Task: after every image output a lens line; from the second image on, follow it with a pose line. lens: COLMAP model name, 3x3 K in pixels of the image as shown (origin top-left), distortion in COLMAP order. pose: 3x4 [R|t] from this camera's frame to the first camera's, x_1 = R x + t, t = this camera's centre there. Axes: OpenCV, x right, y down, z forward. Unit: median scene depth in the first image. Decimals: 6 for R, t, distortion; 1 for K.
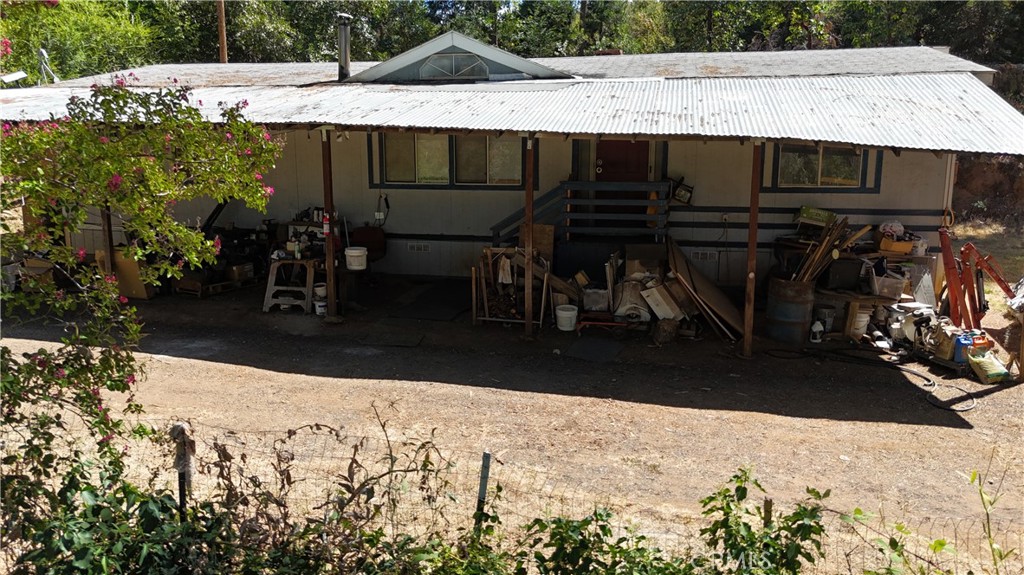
lens RADIAL K [[750.2, 0, 512.0], [0, 750.2, 287.5], [0, 0, 1]] dist [0.073542, -0.076328]
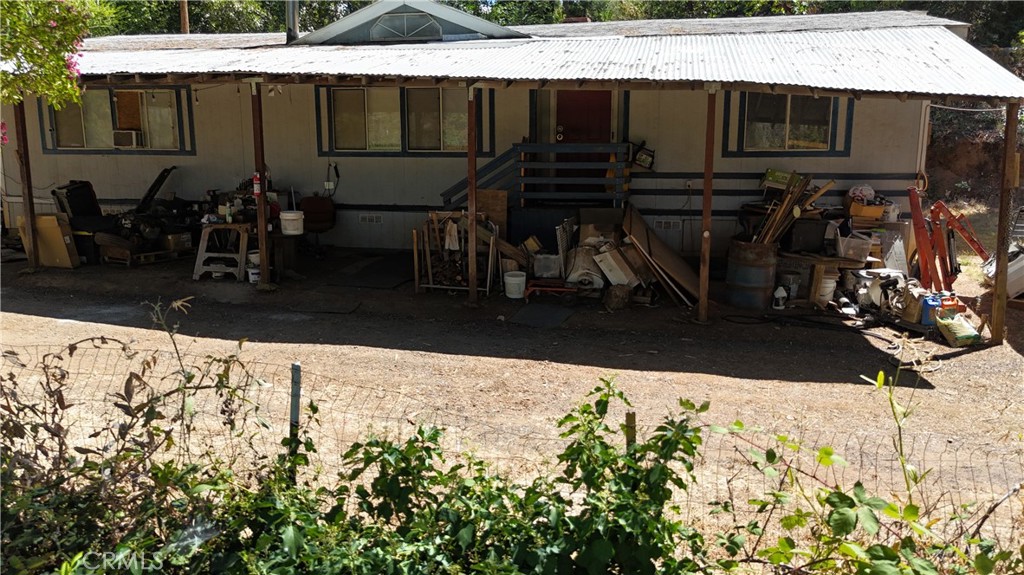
lens RADIAL K [[750.2, 0, 512.0], [0, 750.2, 287.5], [0, 0, 1]] dist [0.073542, -0.076328]
pose [[0.999987, -0.001234, 0.004927, 0.065248], [0.001243, 0.999998, -0.001658, 0.046351], [-0.004925, 0.001664, 0.999986, 0.062013]]
